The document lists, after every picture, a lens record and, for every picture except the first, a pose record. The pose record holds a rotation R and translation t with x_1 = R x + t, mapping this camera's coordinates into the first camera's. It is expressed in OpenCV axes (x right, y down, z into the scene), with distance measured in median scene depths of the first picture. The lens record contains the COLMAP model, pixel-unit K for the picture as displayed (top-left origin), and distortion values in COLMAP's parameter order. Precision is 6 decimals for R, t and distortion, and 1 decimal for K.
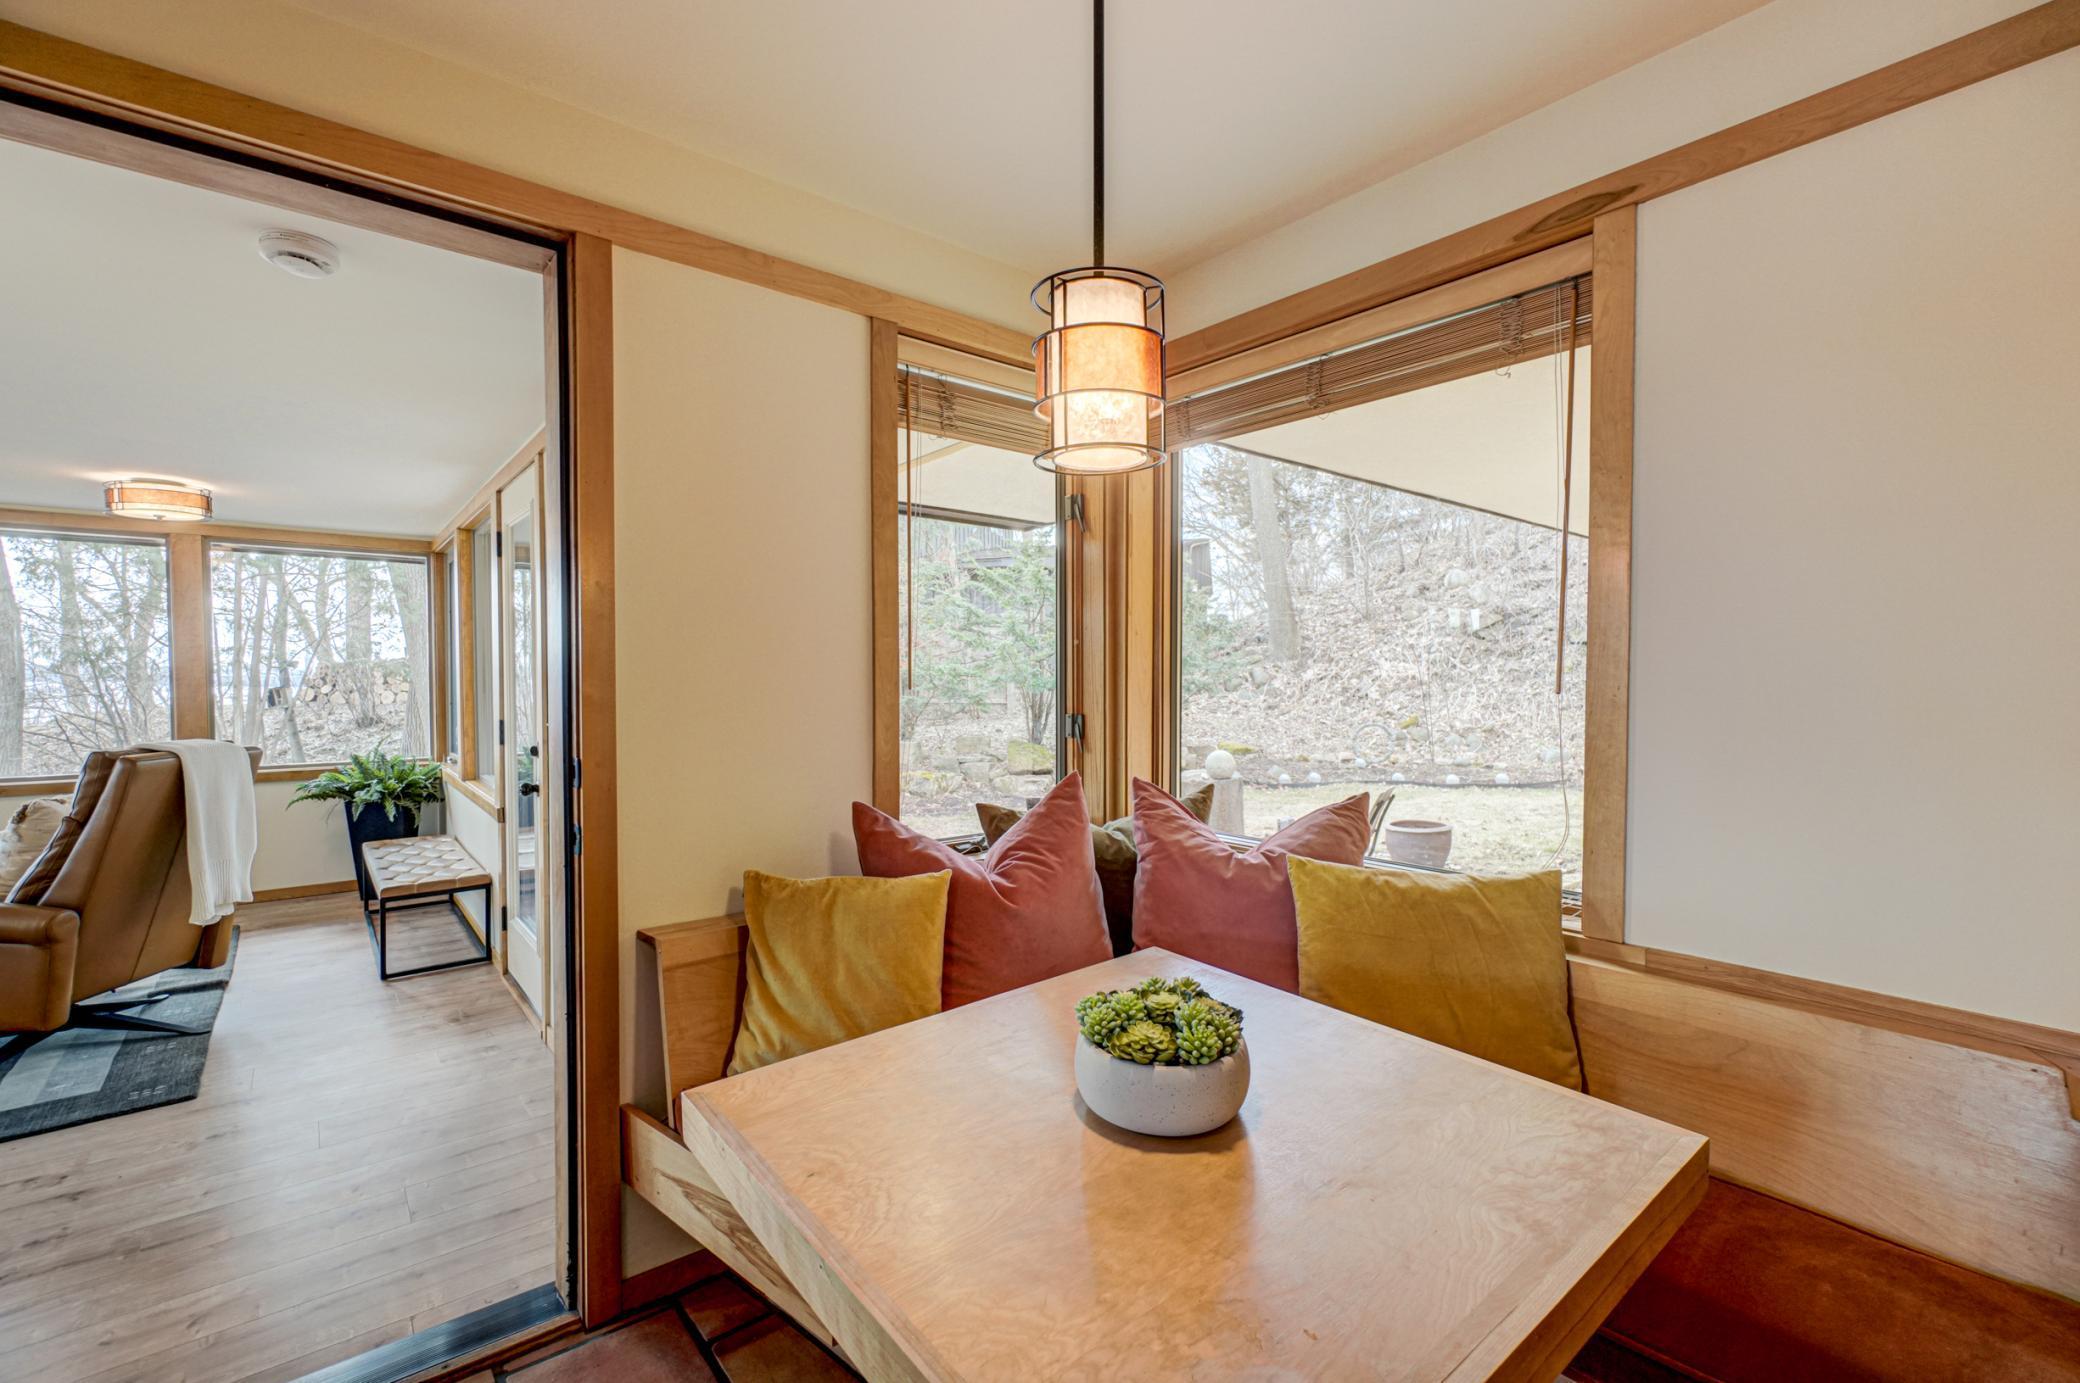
lens RADIAL K [[907.5, 0, 1040.0], [0, 907.5, 691.5], [0, 0, 1]] dist [-0.000035, 0.000269]
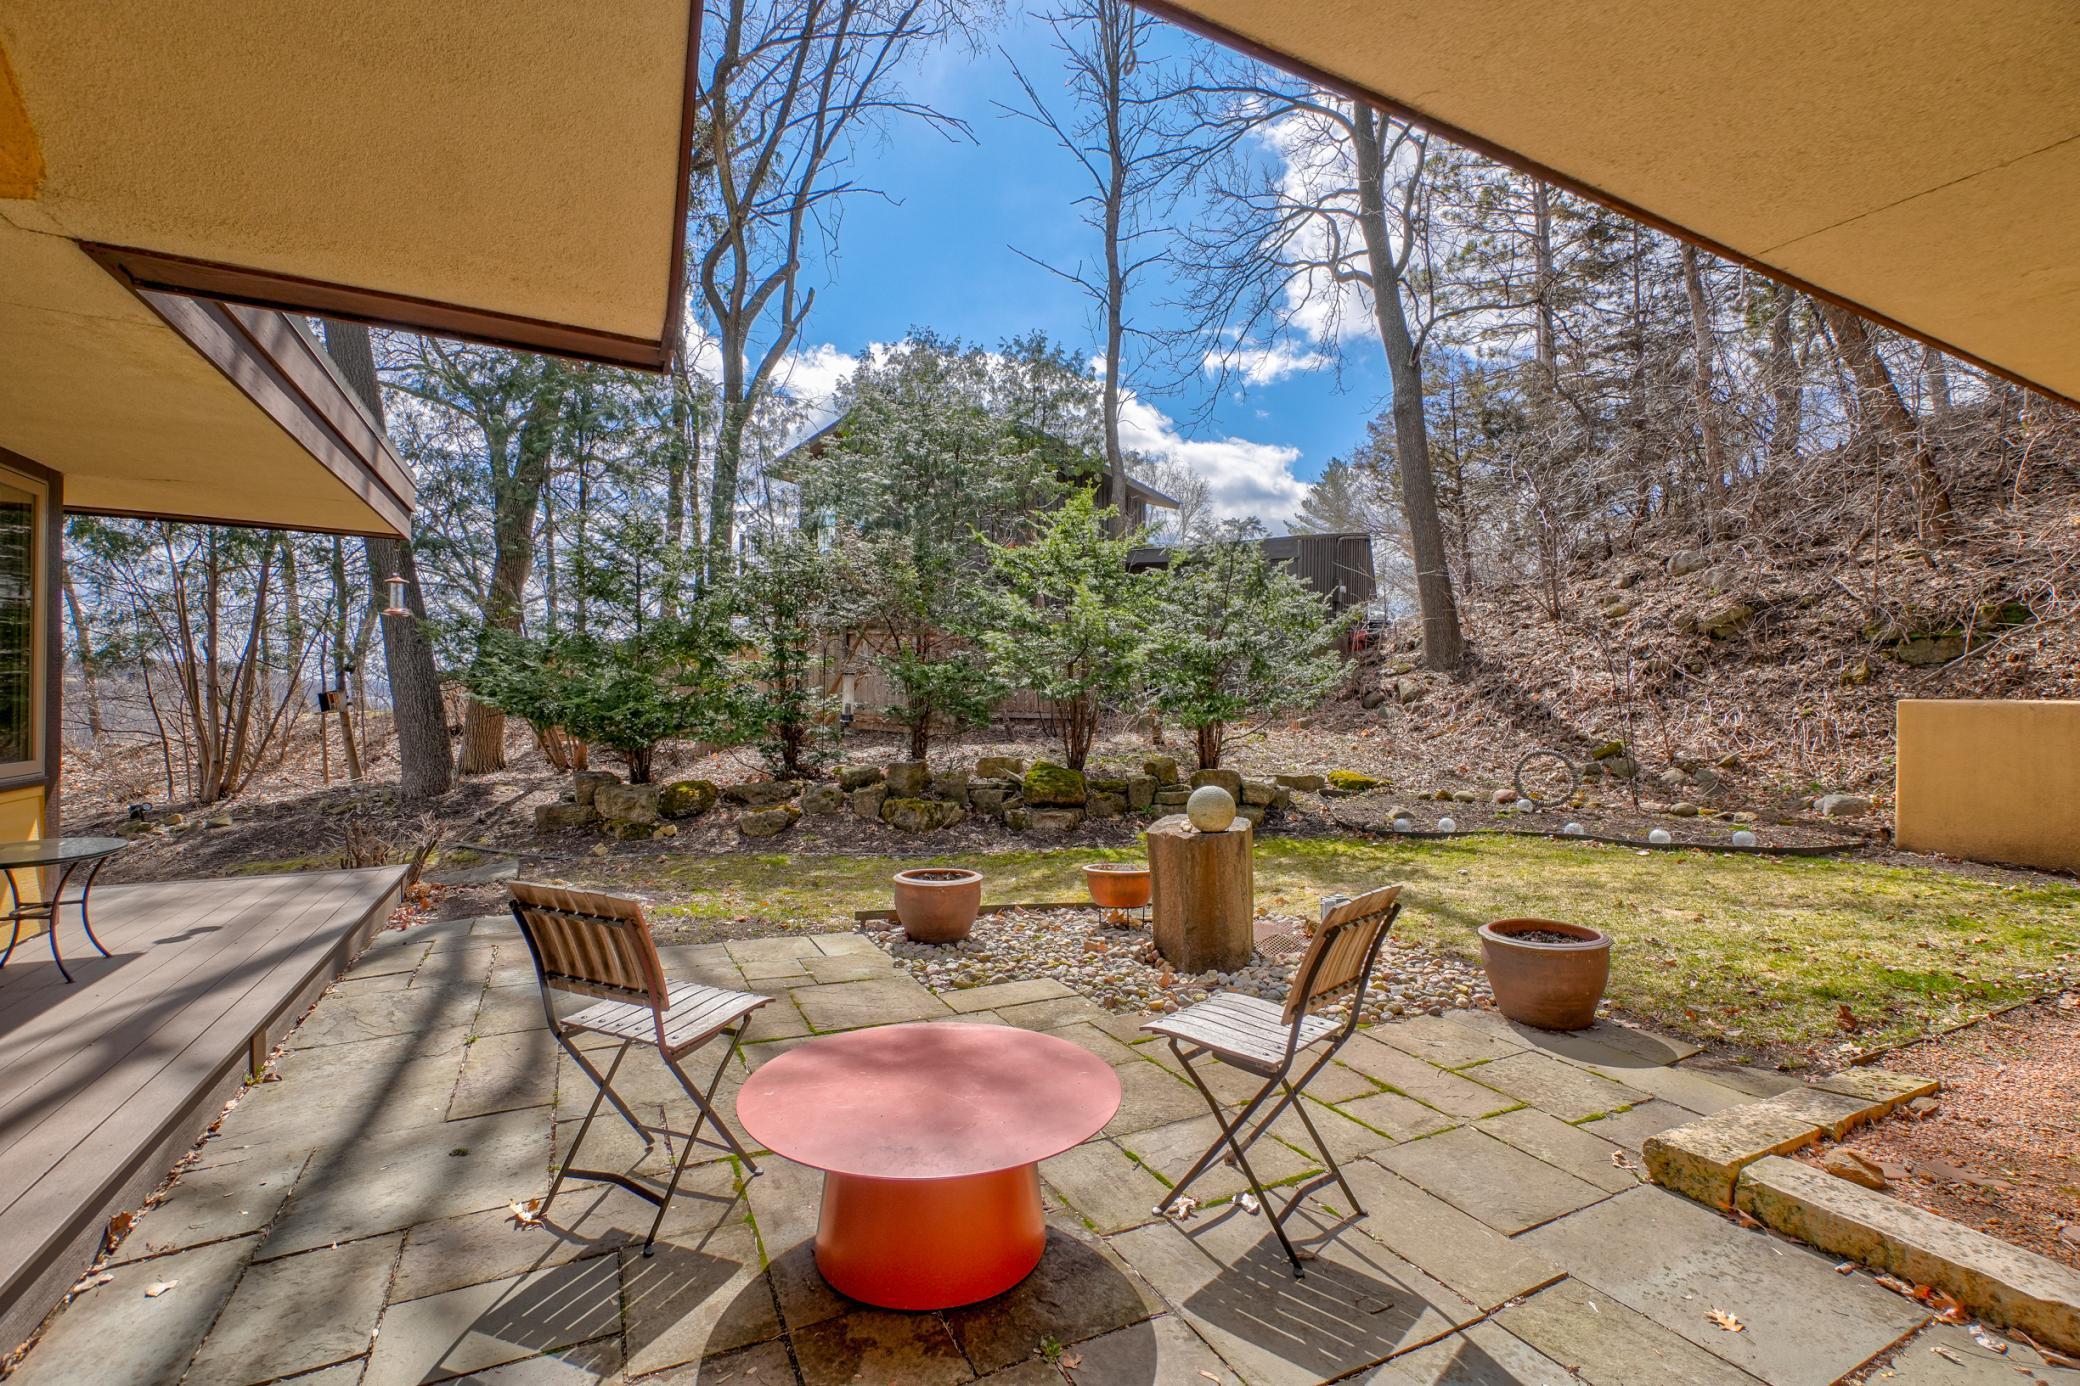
lens RADIAL K [[907.5, 0, 1040.0], [0, 907.5, 693.0], [0, 0, 1]] dist [-0.000035, 0.000269]
pose [[0.979094, 0.006461, -0.203307, 0.145331], [-0.011541, 0.999650, -0.023808, 0.013743], [0.203082, 0.025656, 0.978826, 0.257368]]
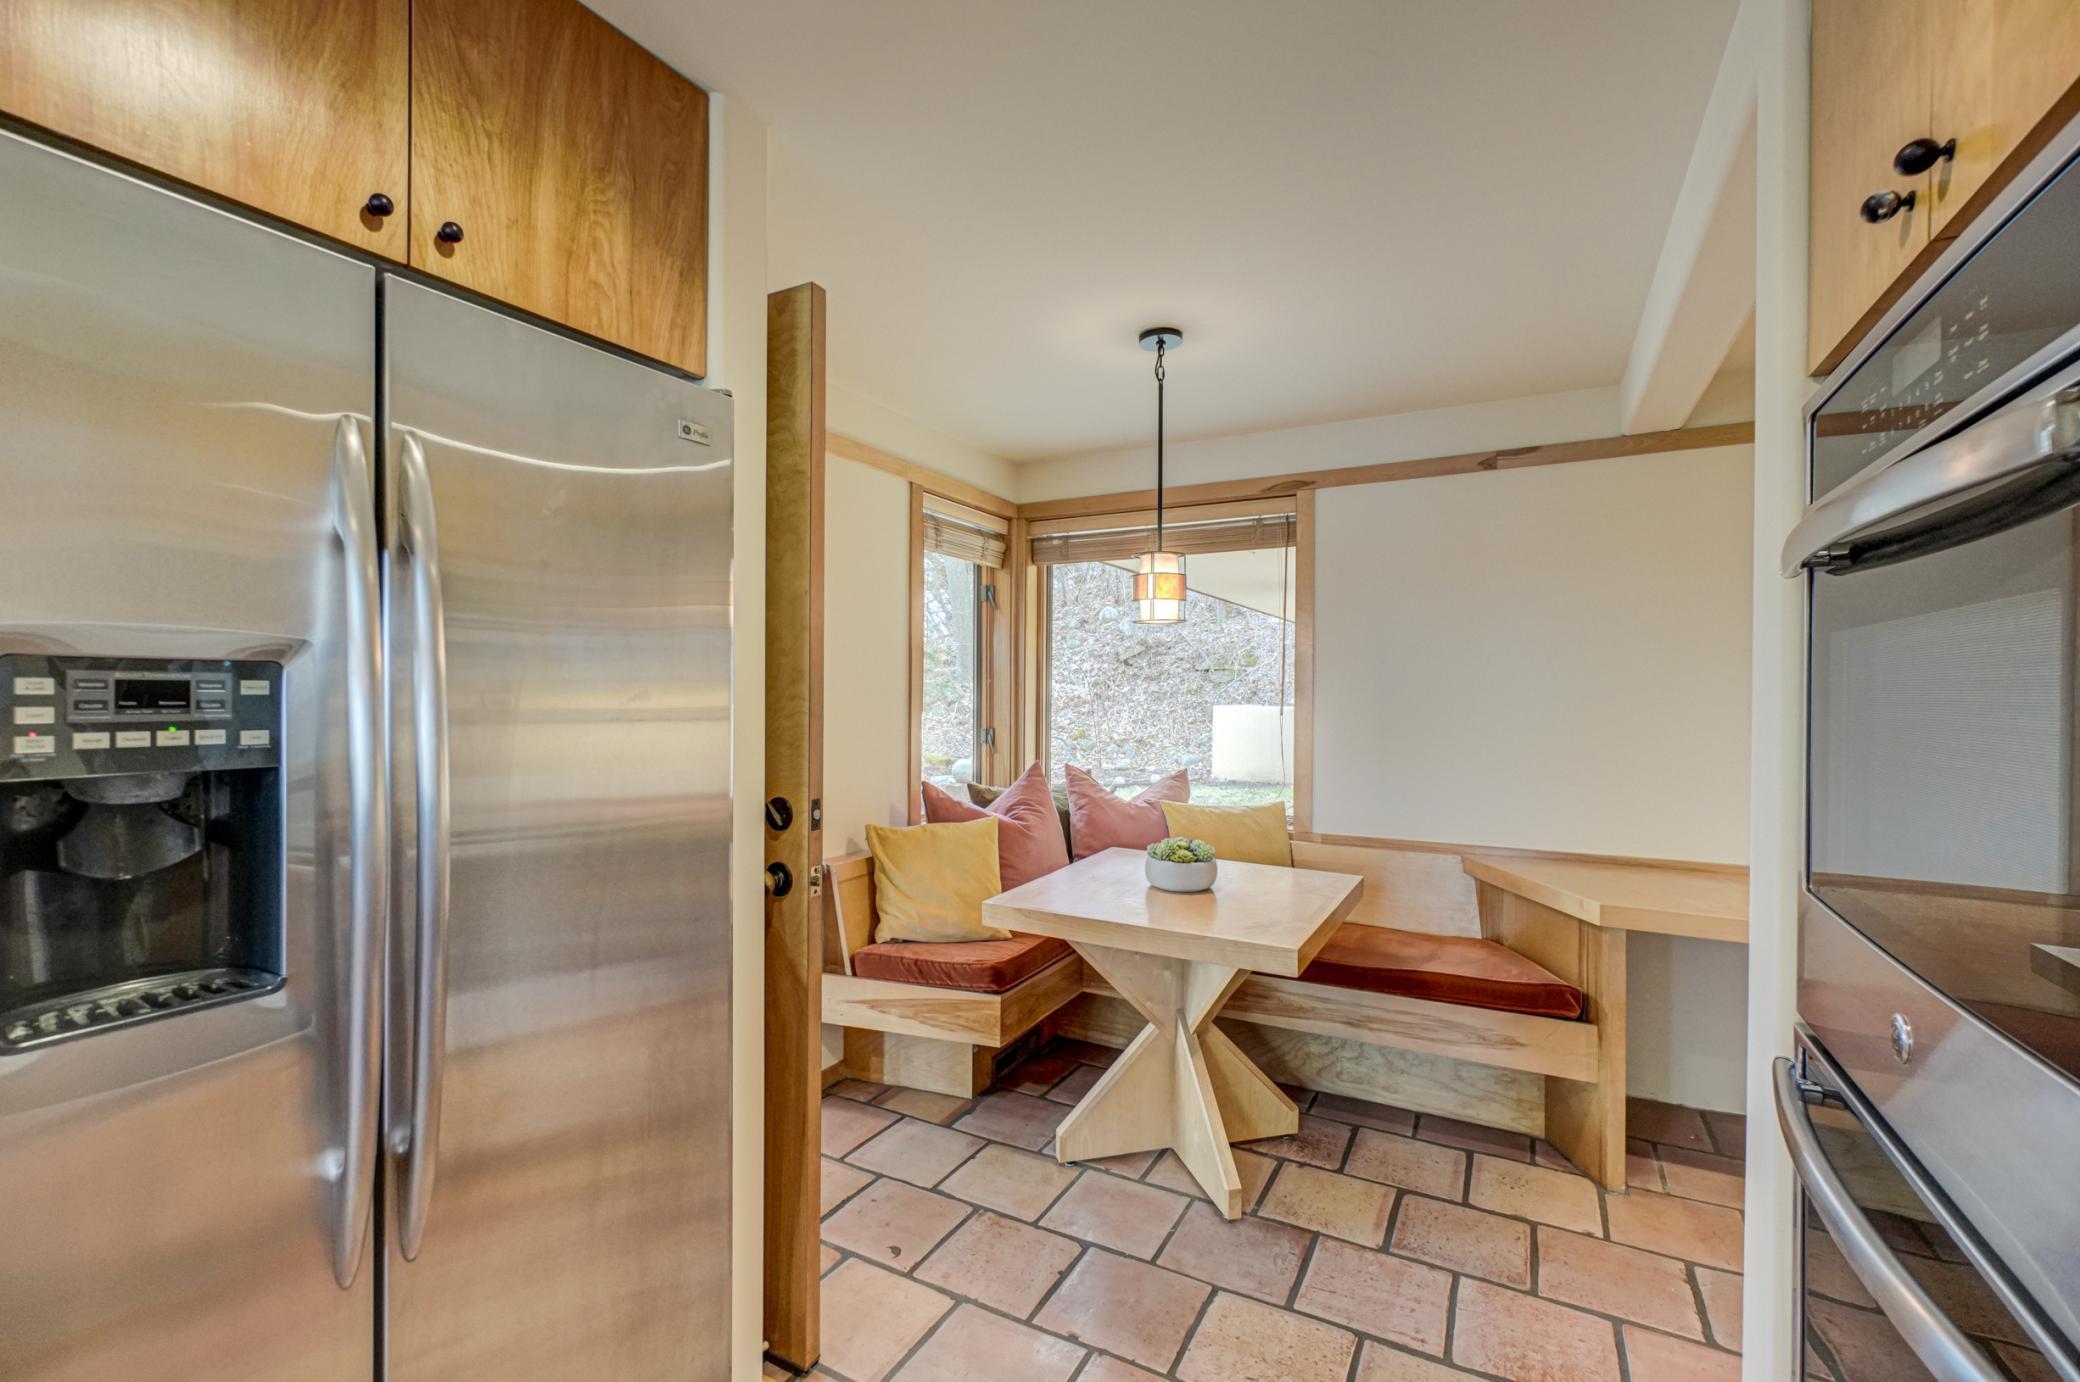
lens RADIAL K [[907.5, 0, 1040.0], [0, 907.5, 691.0], [0, 0, 1]] dist [-0.000035, 0.000269]
pose [[0.927131, 0.007582, 0.374661, -0.118940], [-0.000667, 0.999827, -0.018584, -0.002330], [-0.374738, 0.016980, 0.926975, -0.117936]]
